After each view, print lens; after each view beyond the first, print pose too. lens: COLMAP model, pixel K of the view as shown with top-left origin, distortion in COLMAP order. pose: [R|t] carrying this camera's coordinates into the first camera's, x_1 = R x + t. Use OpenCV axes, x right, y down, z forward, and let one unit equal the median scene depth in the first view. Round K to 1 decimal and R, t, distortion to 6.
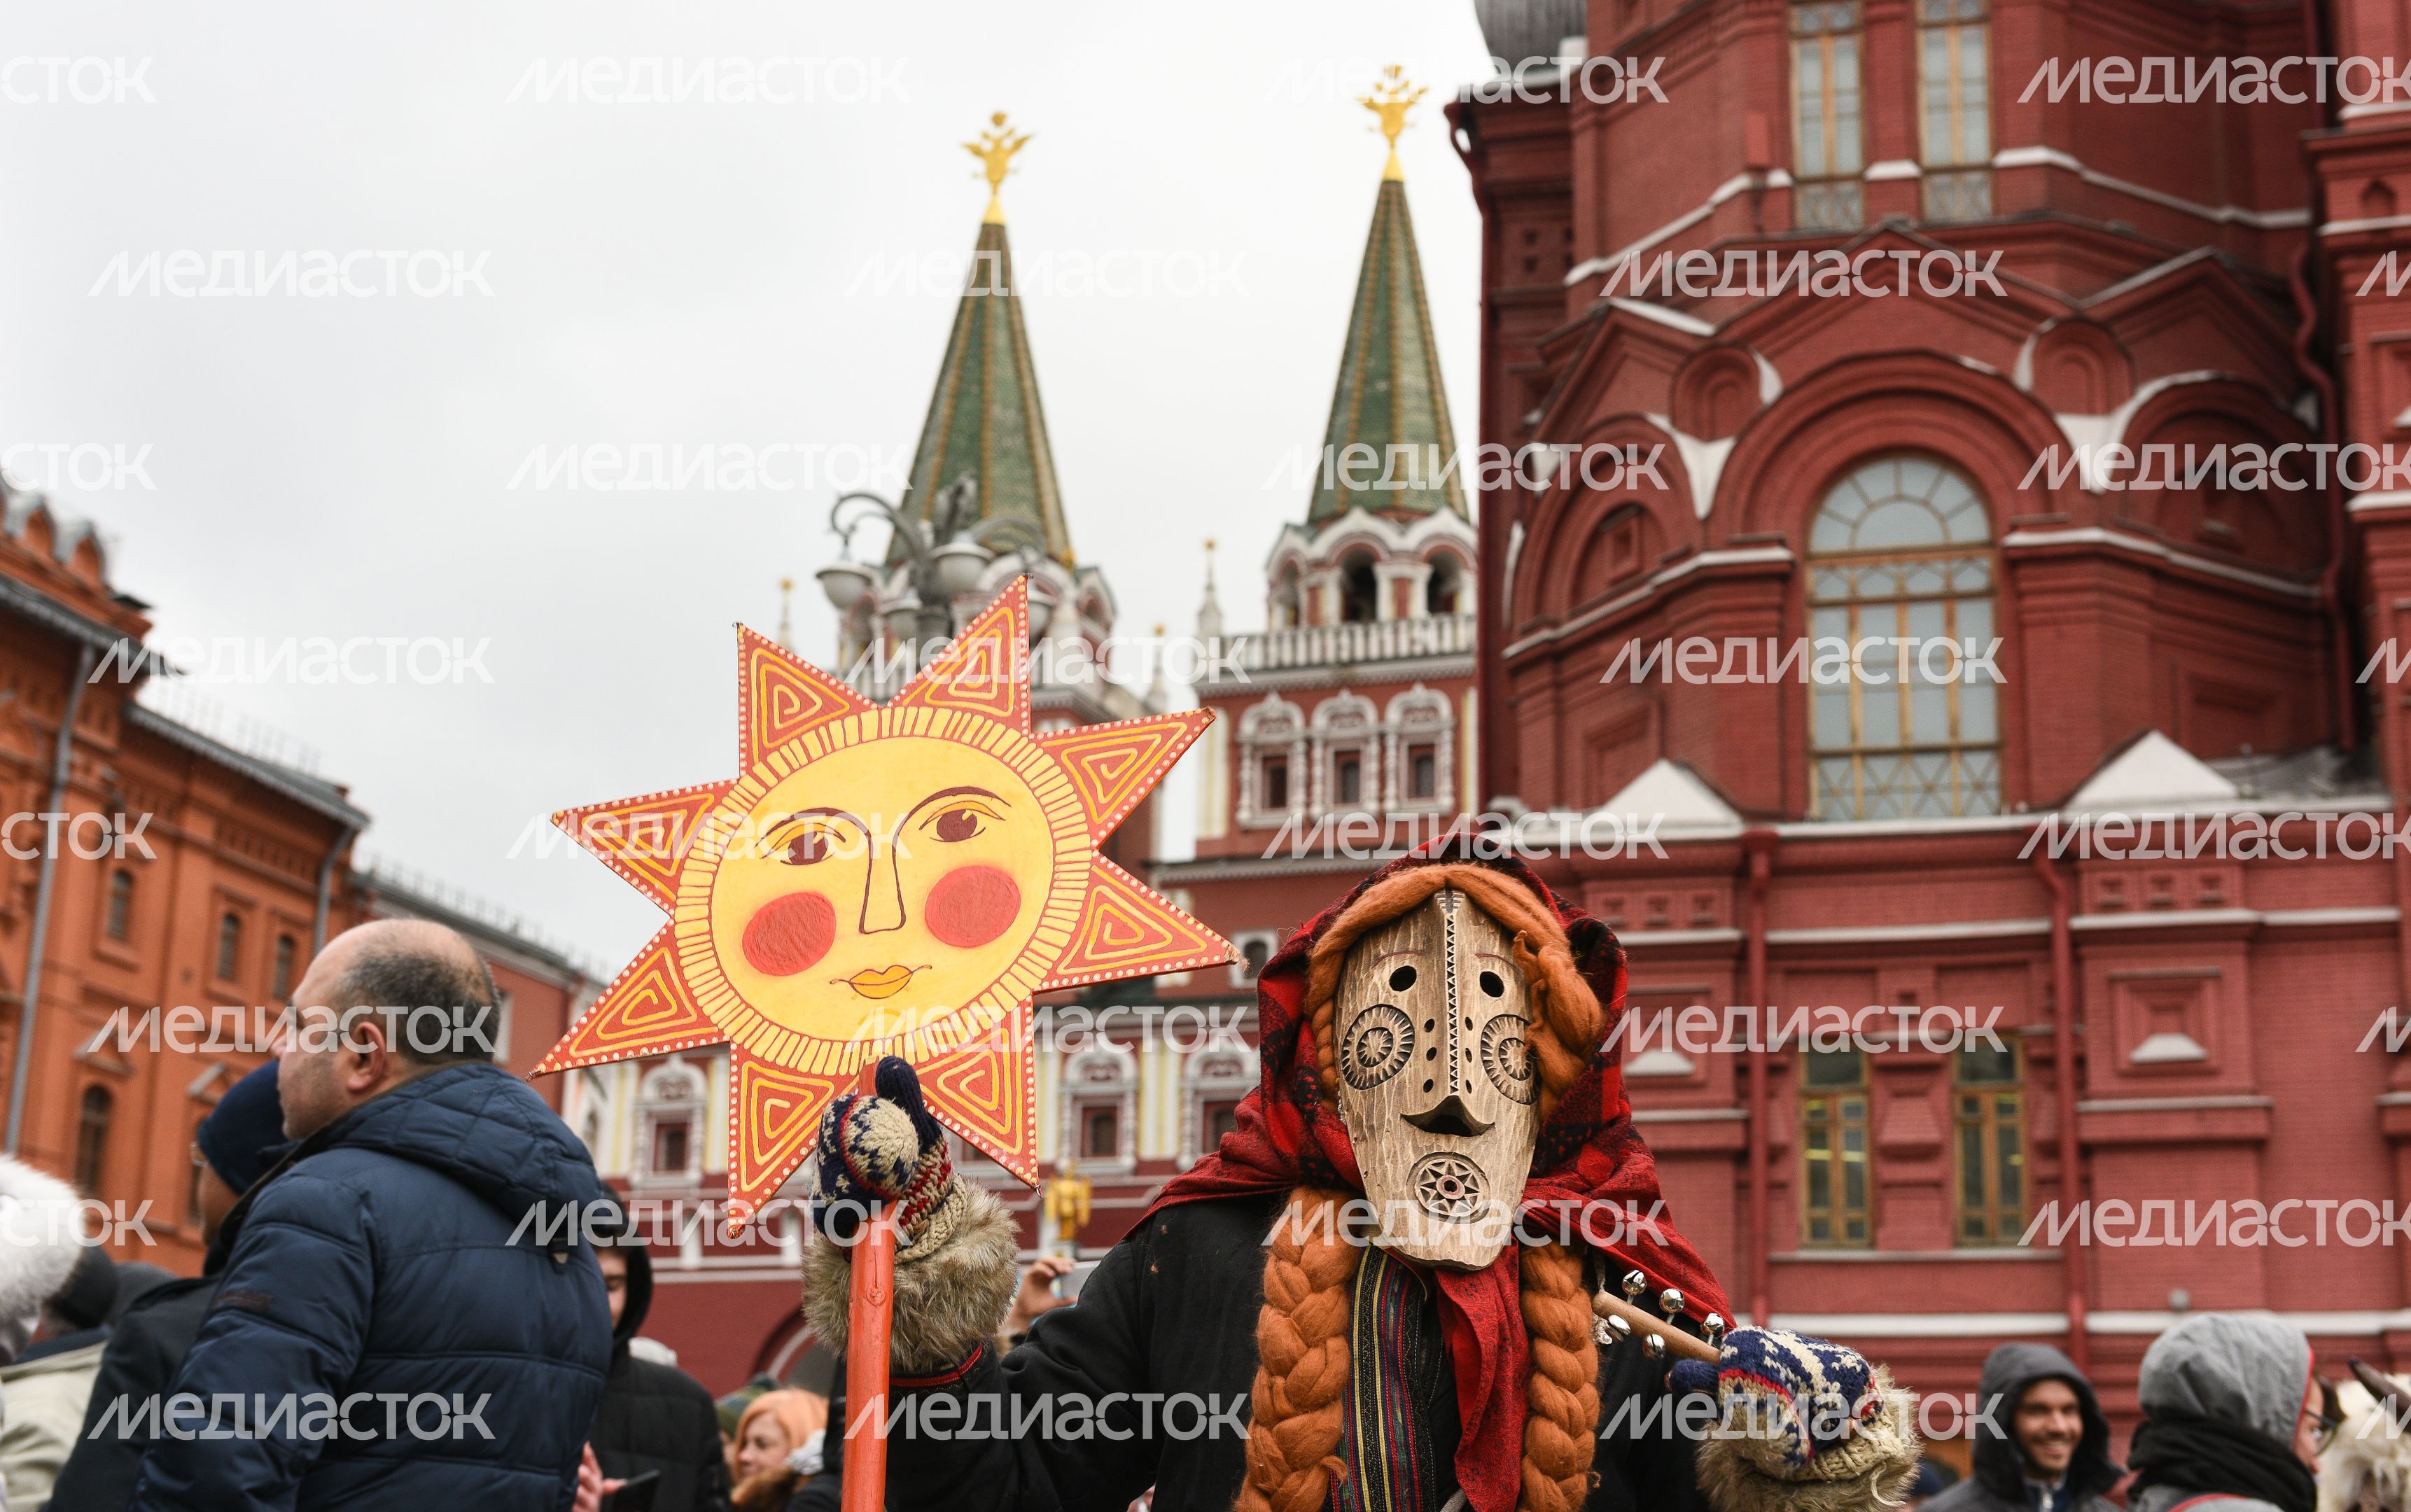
lens RADIAL K [[3615.0, 0, 1205.5], [0, 3615.0, 756.0], [0, 0, 1]] dist [-0.021917, -0.021360]
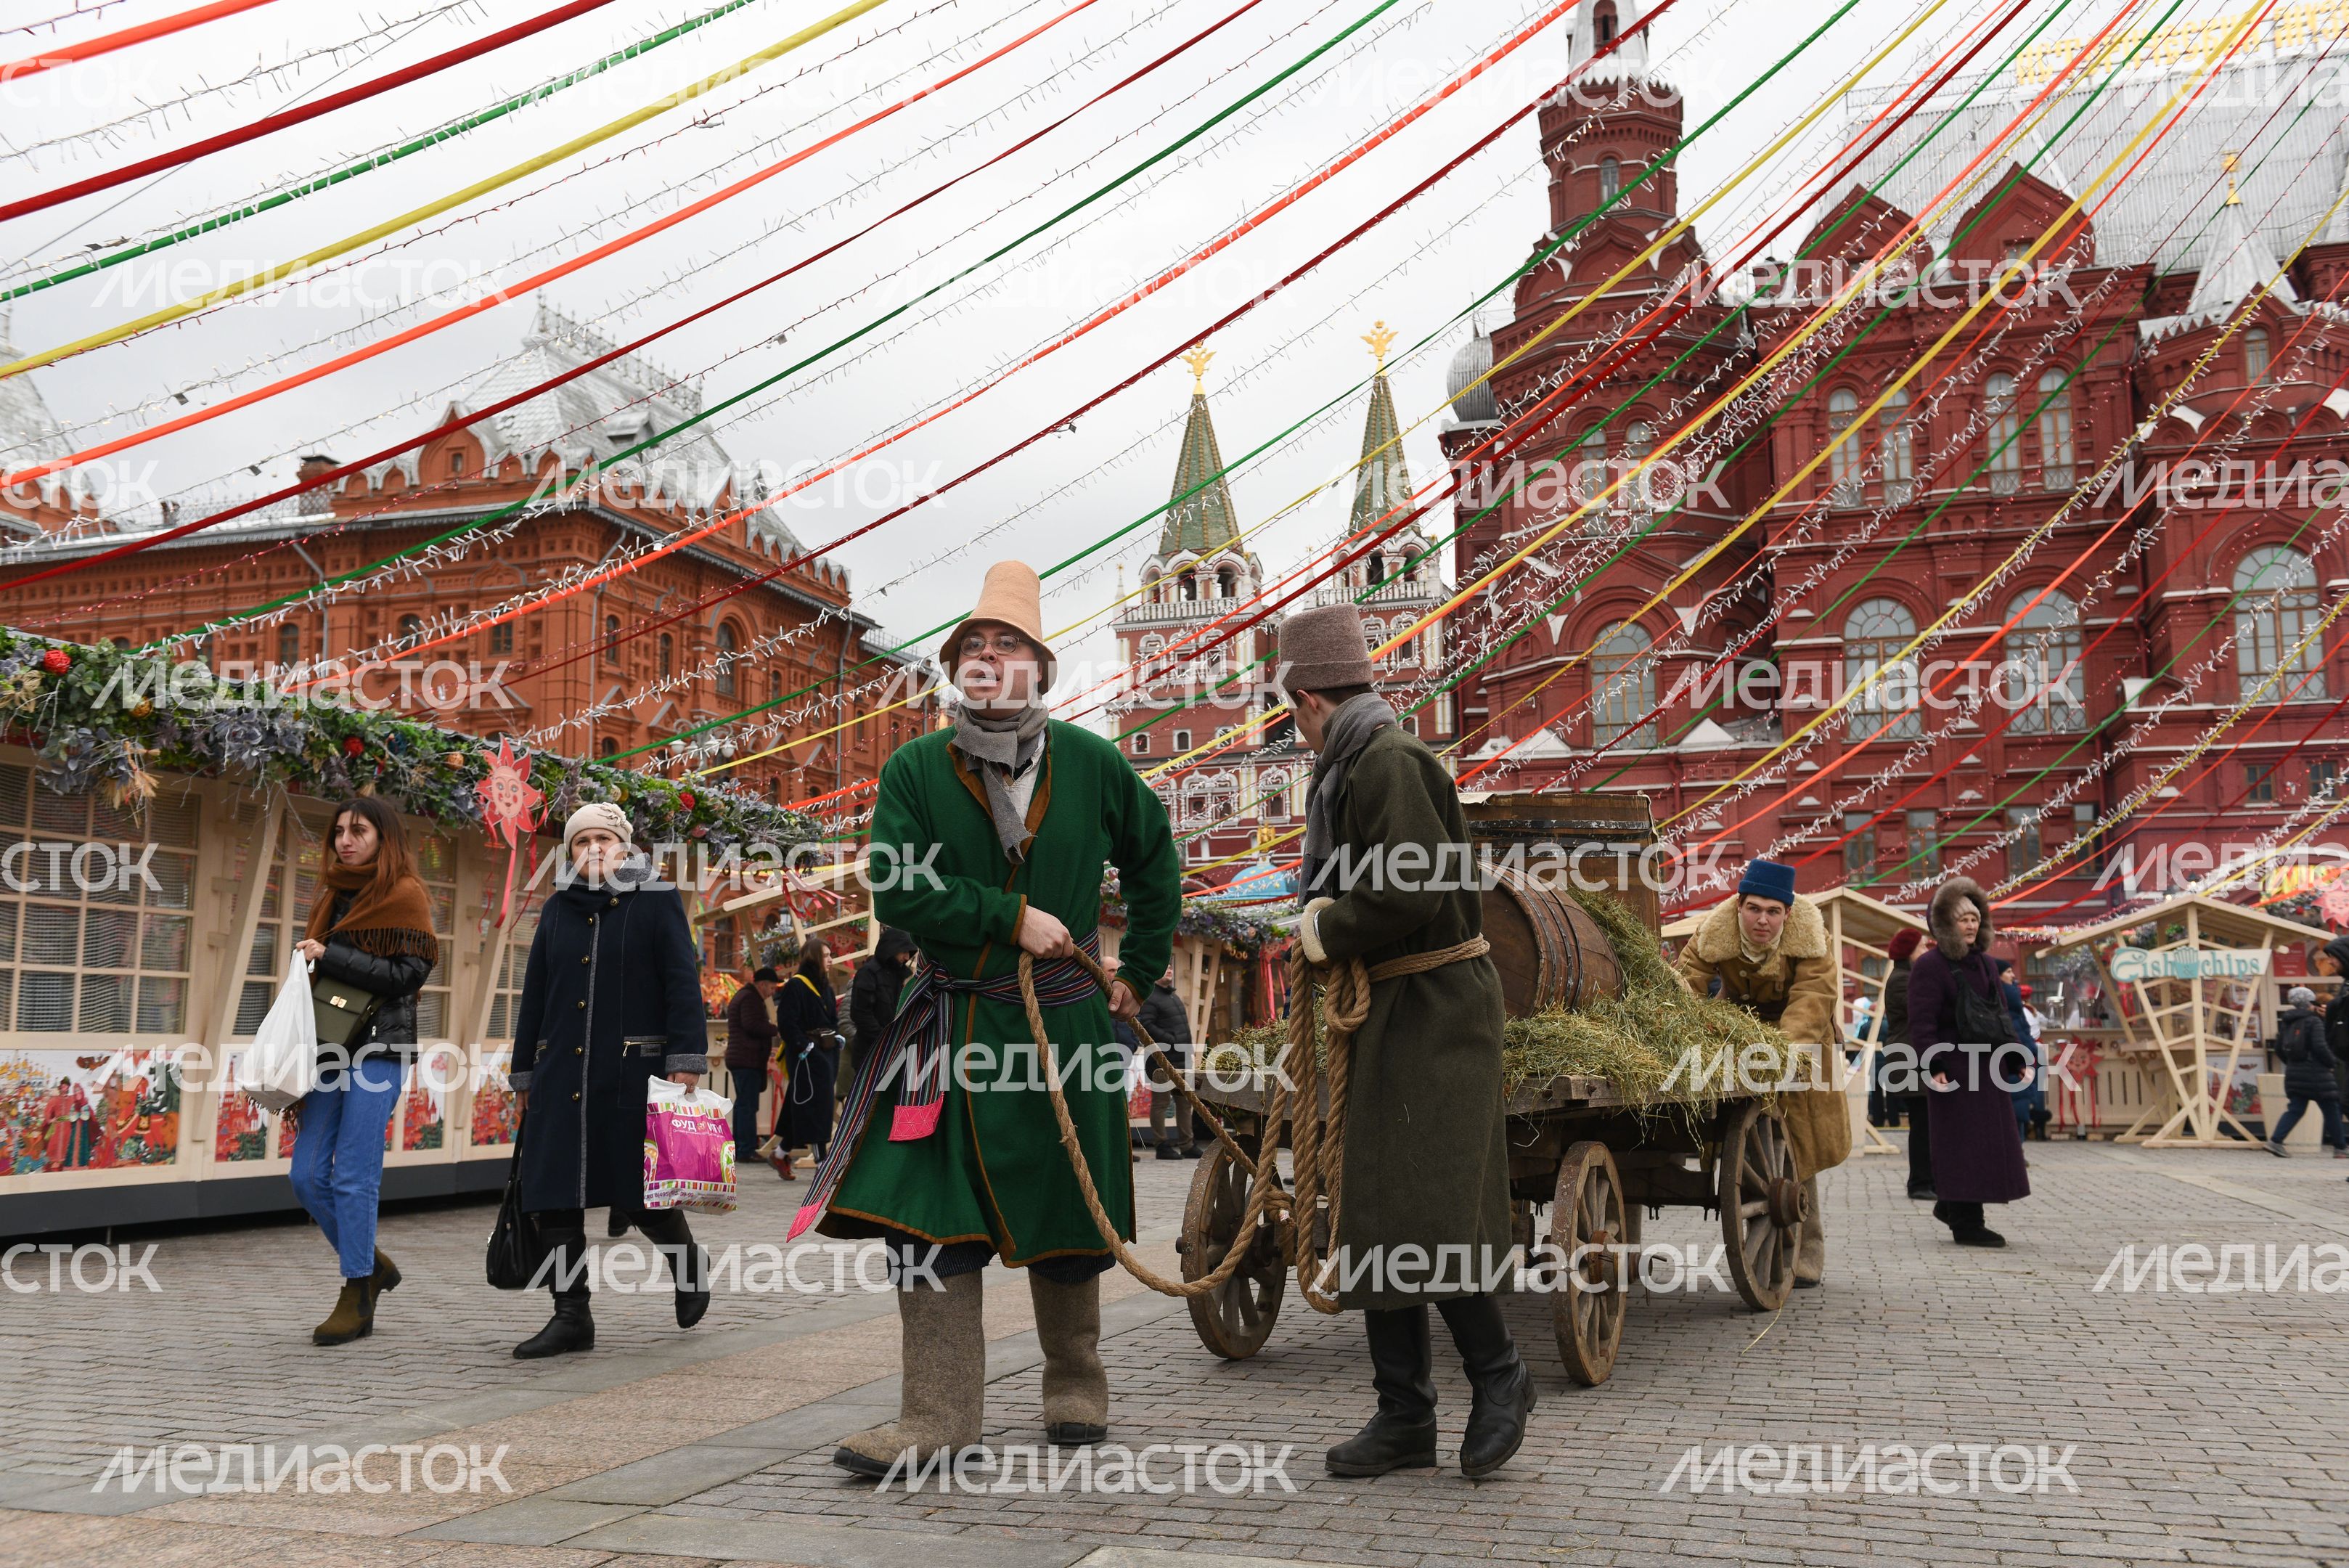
lens RADIAL K [[2121.2, 0, 1175.1], [0, 2121.2, 871.9], [0, 0, 1]] dist [-0.112185, 0.002231]
pose [[0.999349, -0.036084, -0.000518, -0.097013], [0.035567, 0.982396, 0.183394, -0.113553], [-0.006108, -0.183293, 0.983039, -0.392742]]
